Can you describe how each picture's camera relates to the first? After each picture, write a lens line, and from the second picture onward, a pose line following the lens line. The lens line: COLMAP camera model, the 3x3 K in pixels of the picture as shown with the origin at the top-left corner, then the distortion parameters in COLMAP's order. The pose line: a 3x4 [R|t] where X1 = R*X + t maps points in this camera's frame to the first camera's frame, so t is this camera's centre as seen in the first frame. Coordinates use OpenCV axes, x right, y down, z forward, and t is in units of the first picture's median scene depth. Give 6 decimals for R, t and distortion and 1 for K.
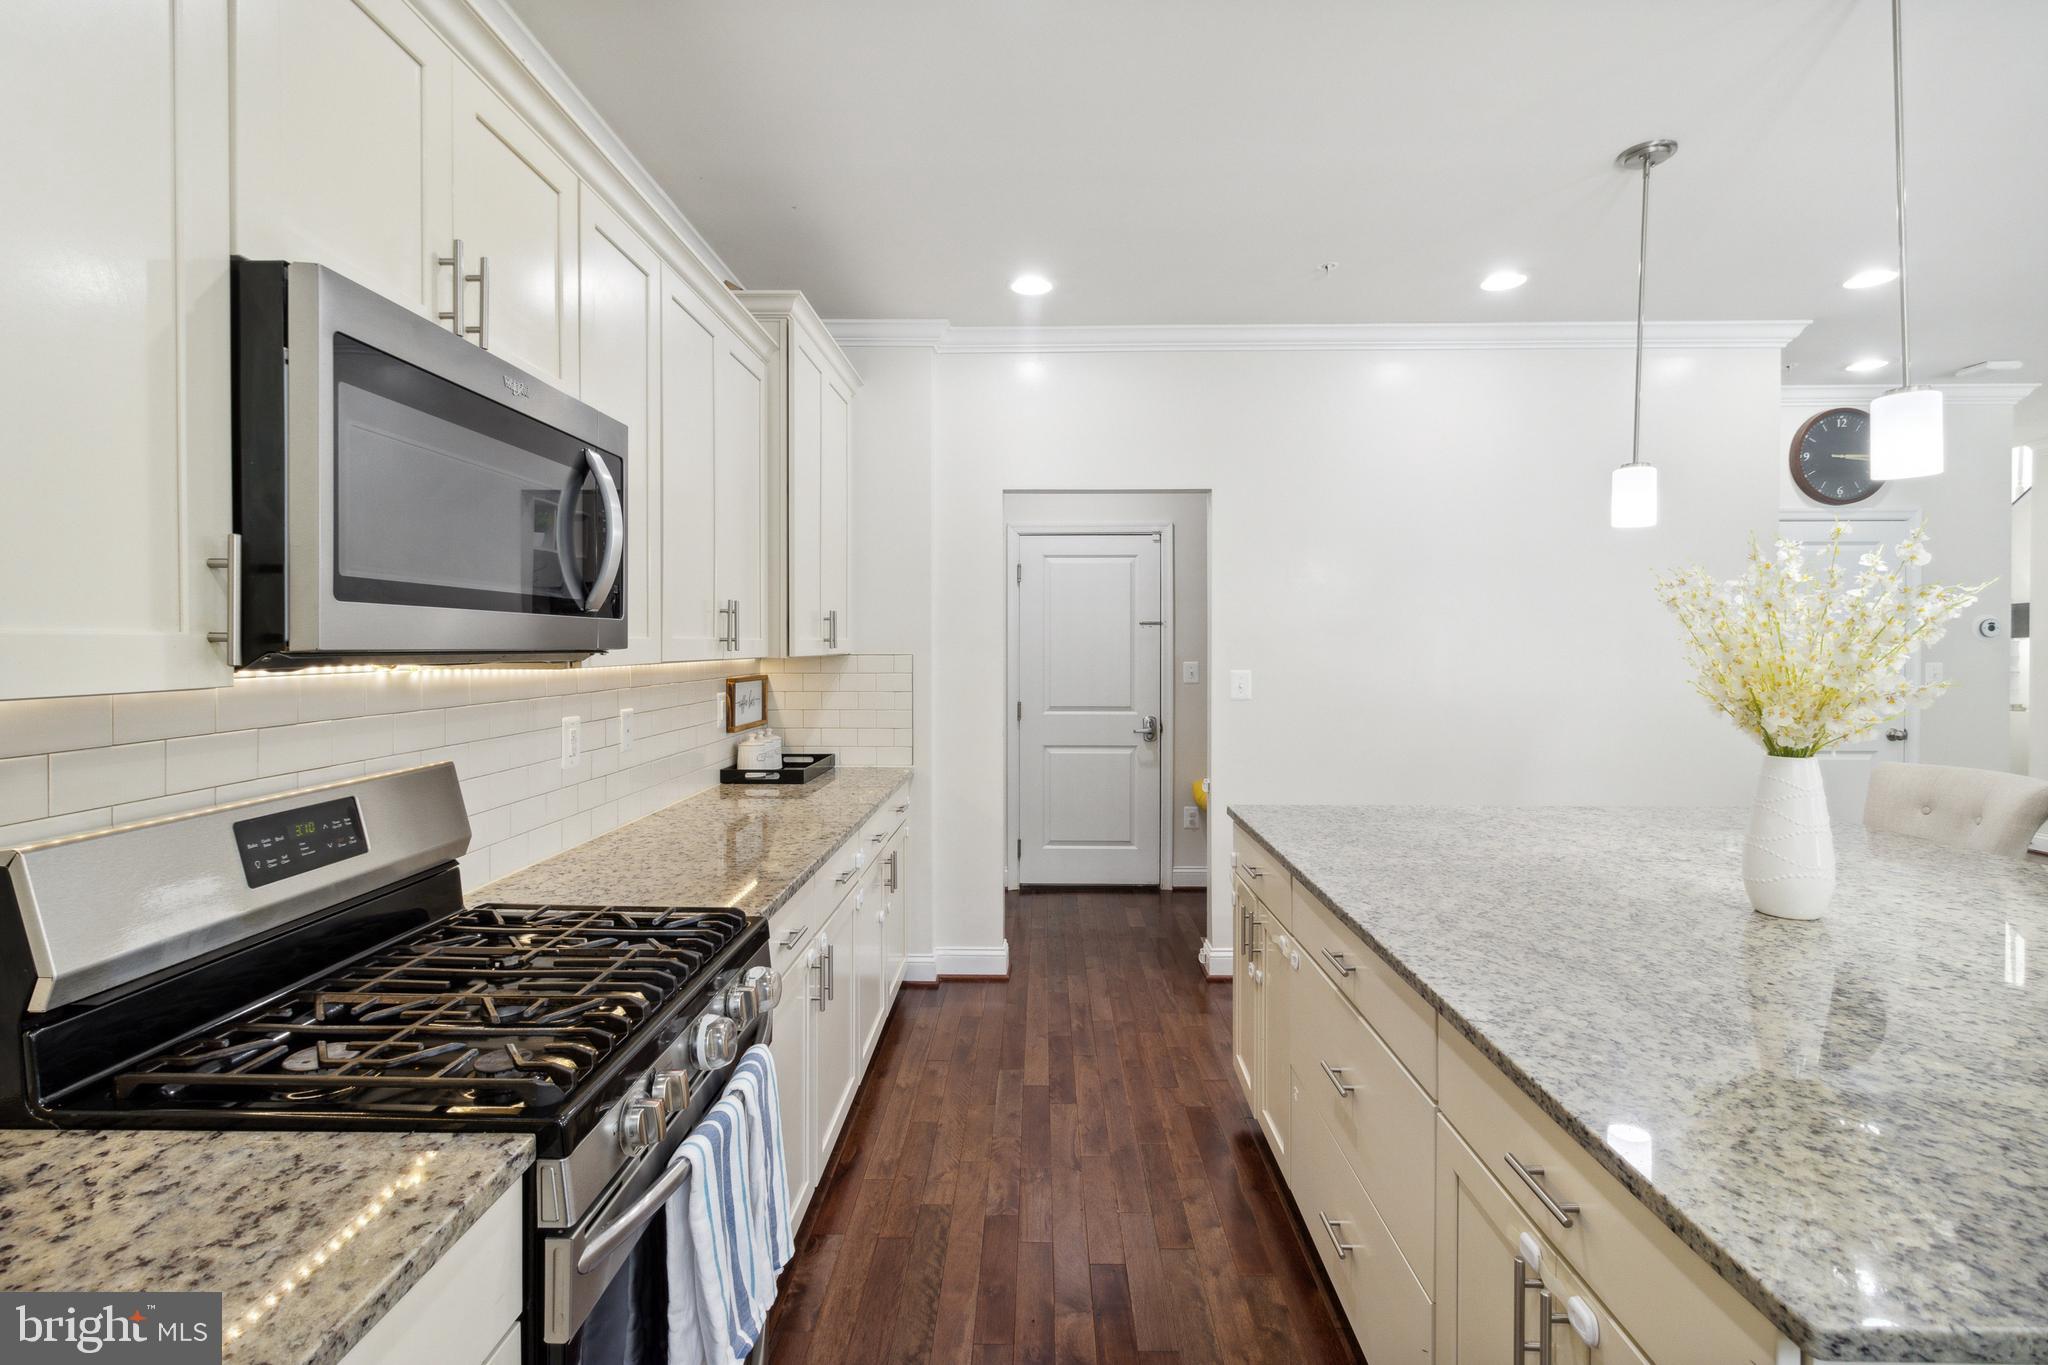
lens RADIAL K [[962.7, 0, 1028.4], [0, 962.7, 642.5], [0, 0, 1]] dist [-0.002337, -0.000359]
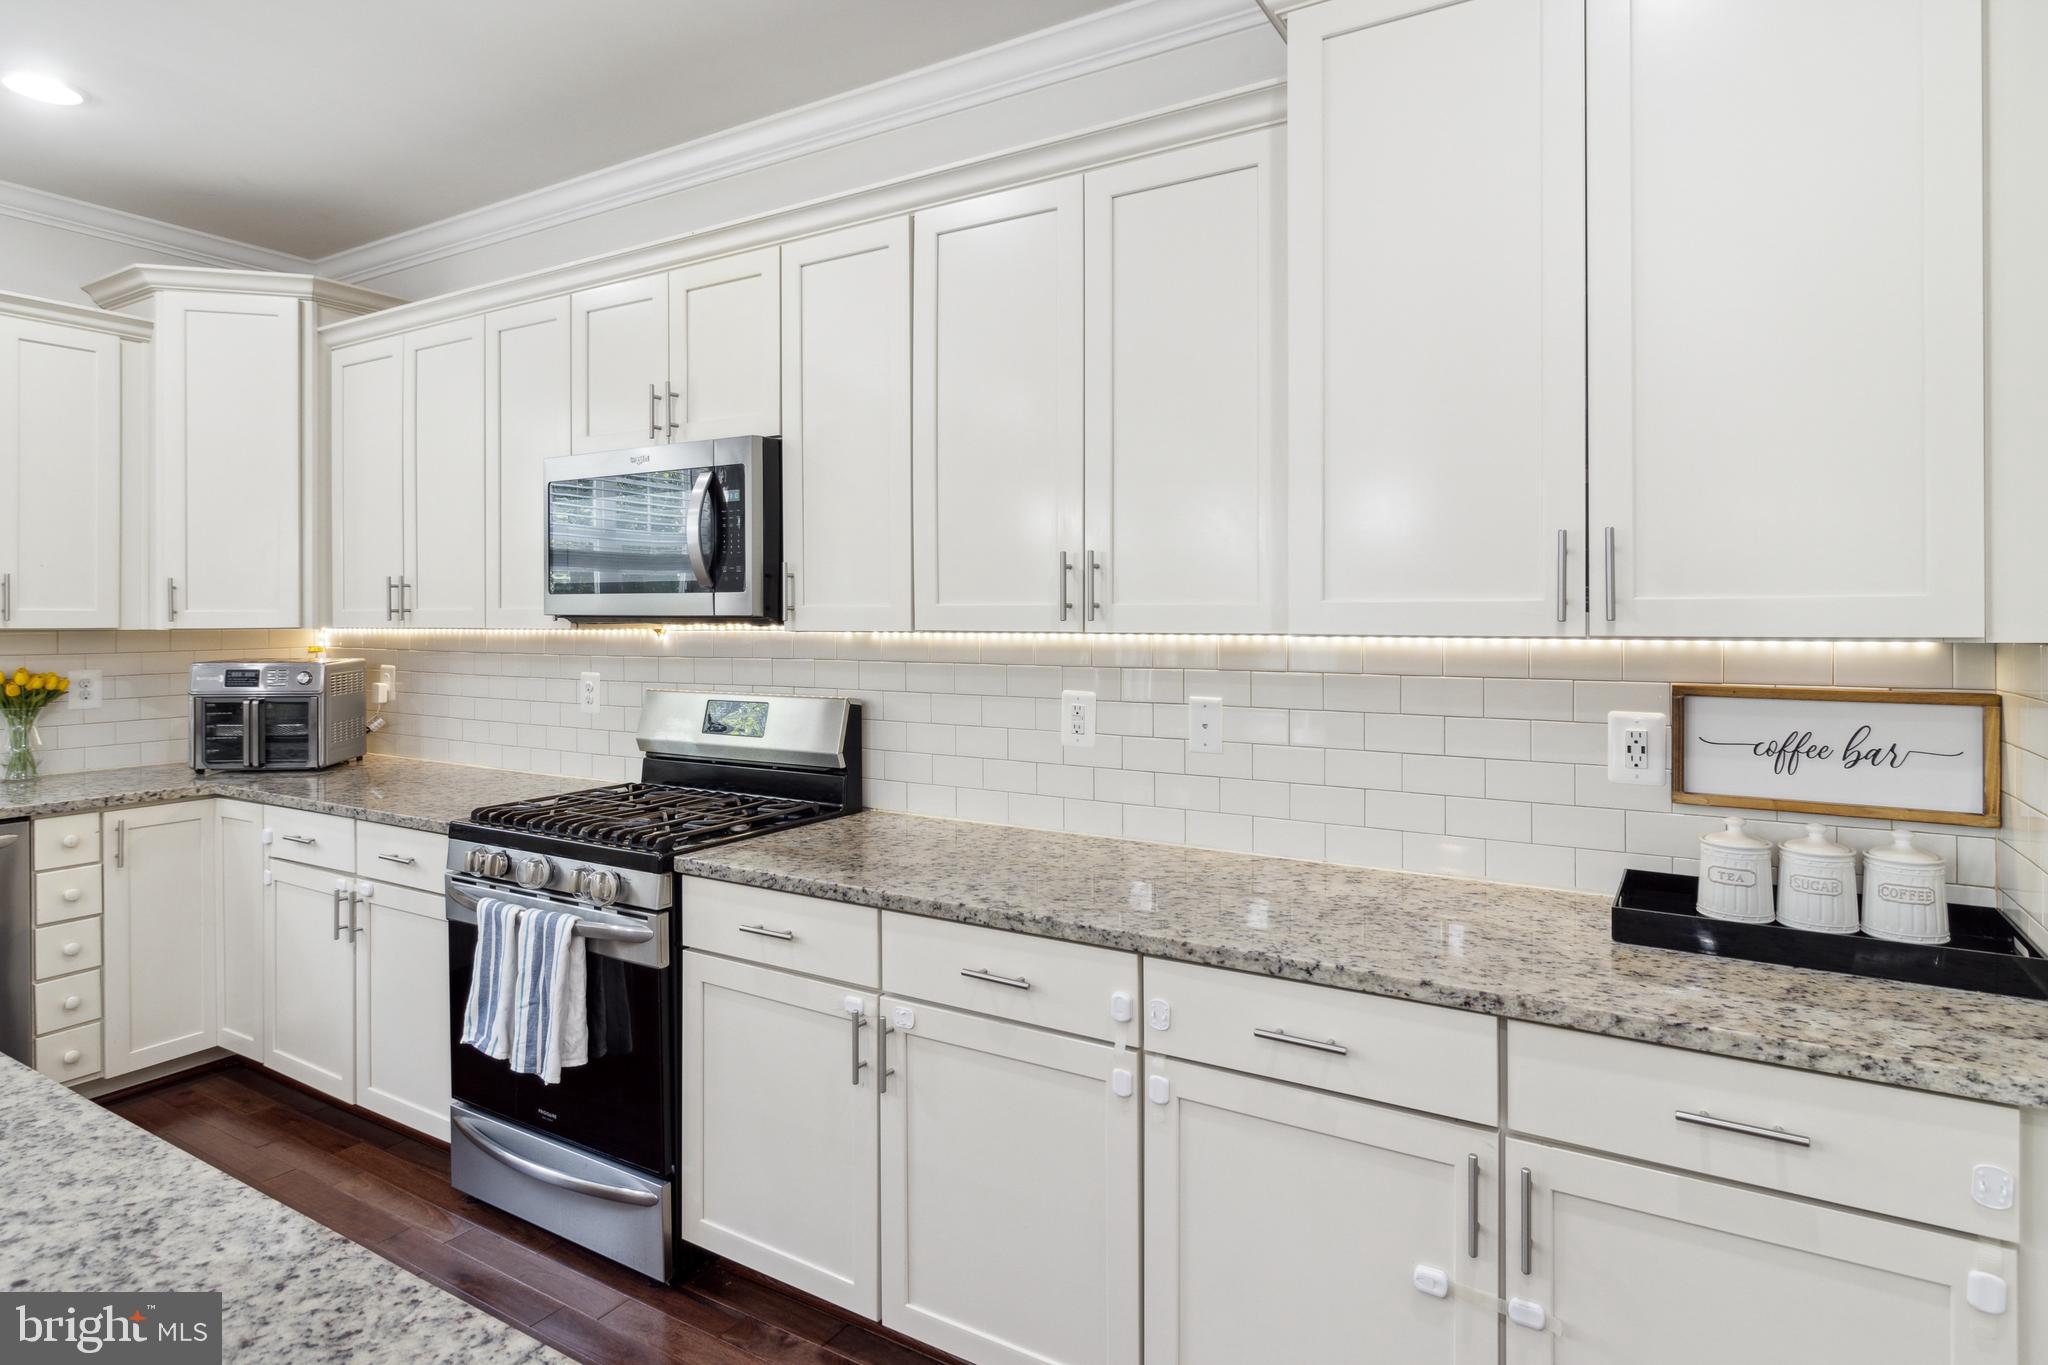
lens RADIAL K [[1110.0, 0, 1027.8], [0, 1110.0, 620.3], [0, 0, 1]] dist [0.005498, 0.001170]
pose [[-0.503914, 0.005256, -0.863738, 0.713441], [0.002865, 0.999986, 0.004413, 0.008548], [0.863749, -0.000251, -0.503922, 2.285719]]
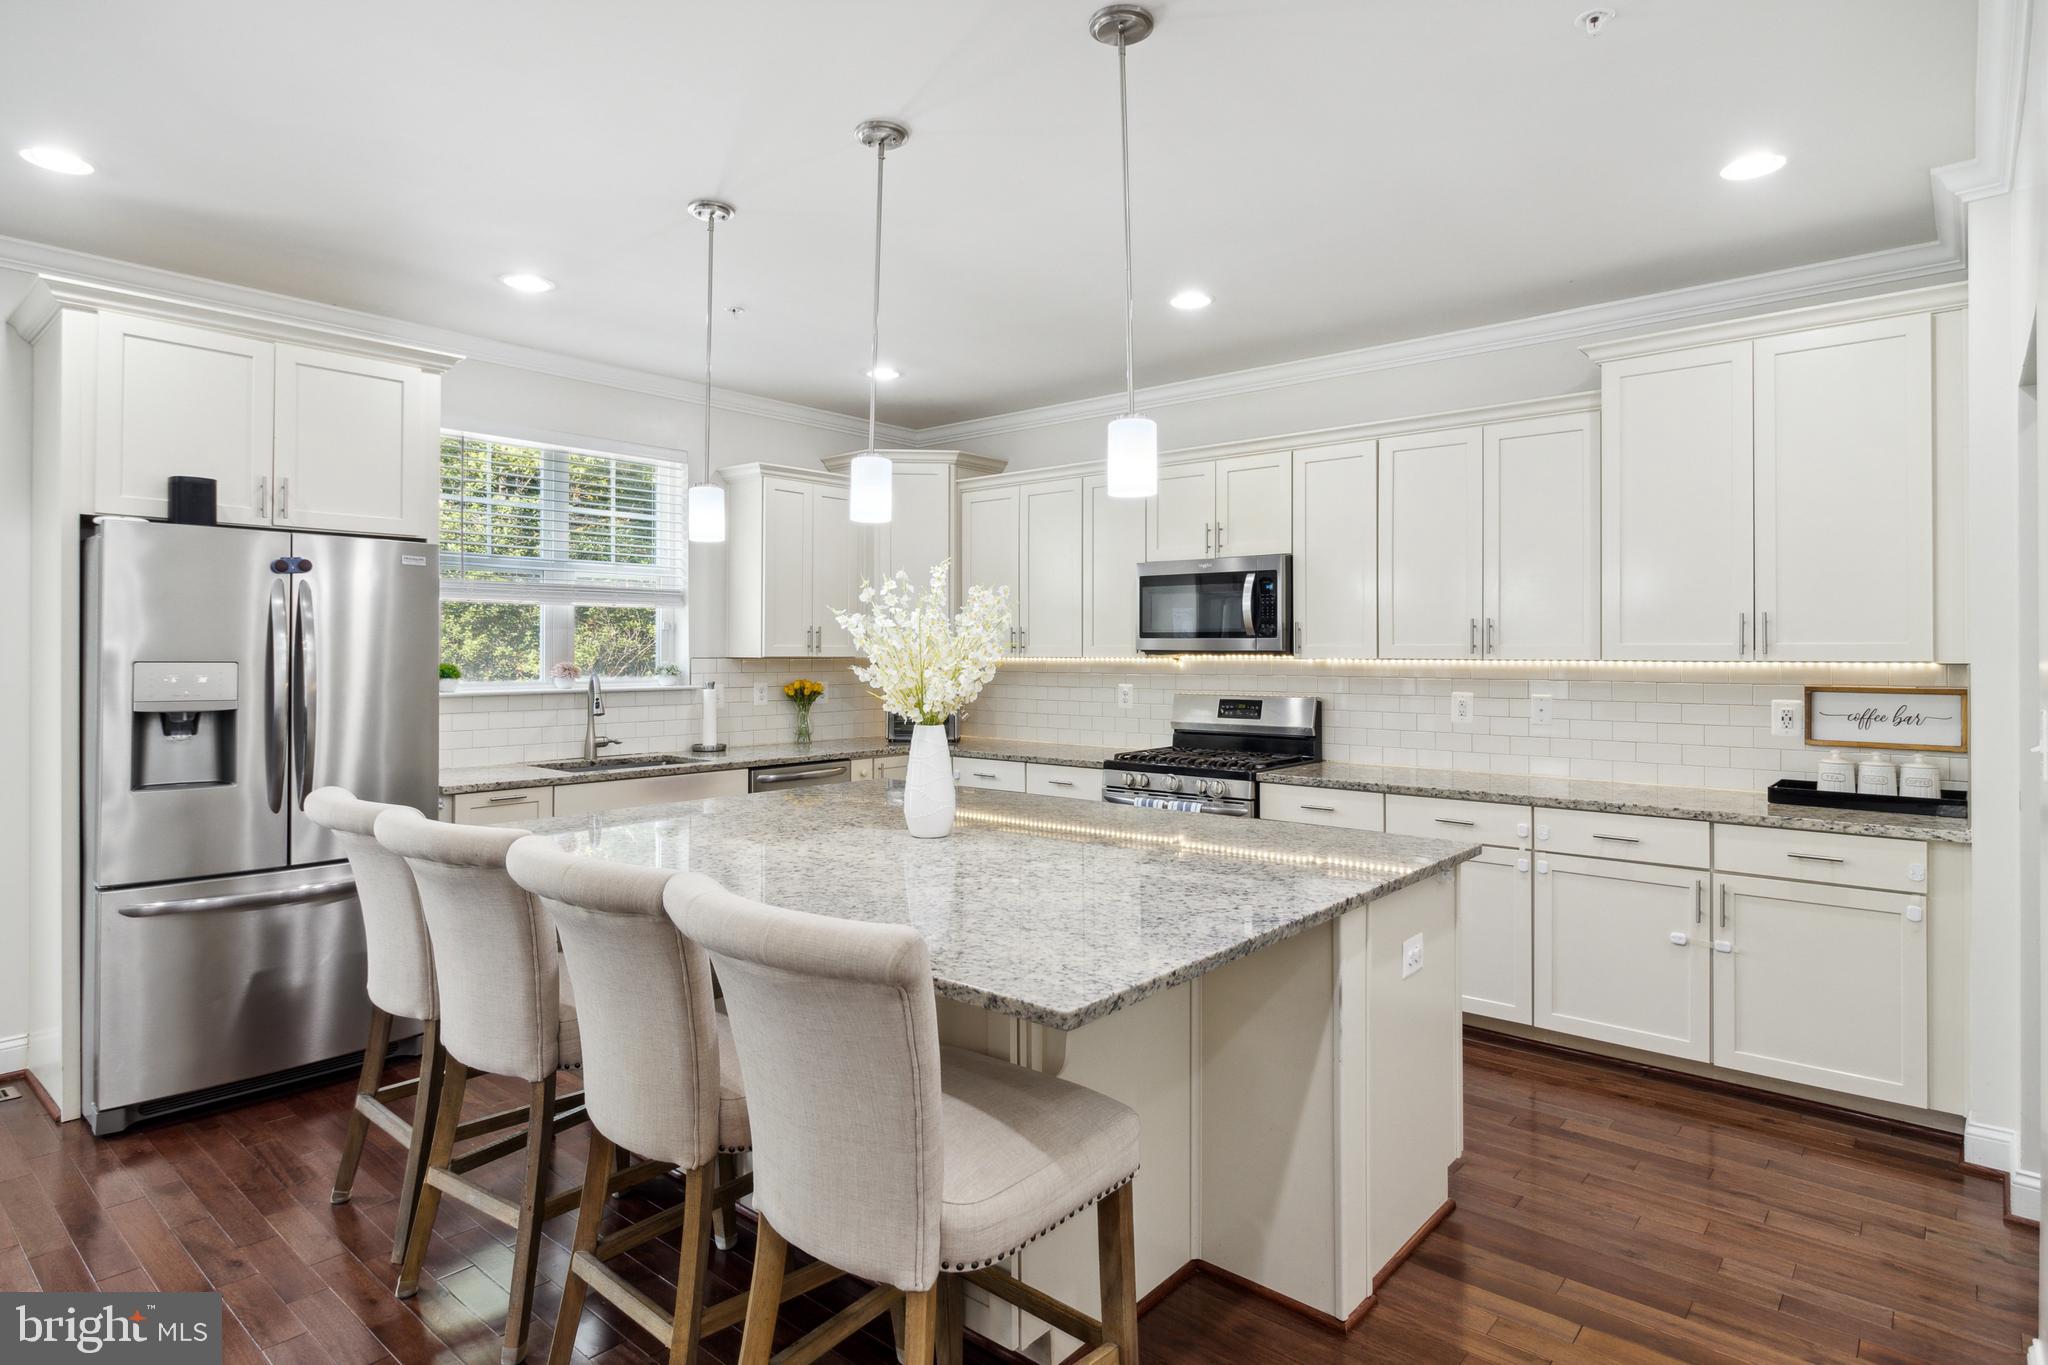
lens RADIAL K [[1110.0, 0, 1026.7], [0, 1110.0, 649.1], [0, 0, 1]] dist [0.005498, 0.001170]
pose [[-0.634887, 0.000045, -0.772605, 2.303070], [0.000878, 0.999999, -0.000663, 0.004954], [0.772605, -0.001099, -0.634887, 2.514809]]
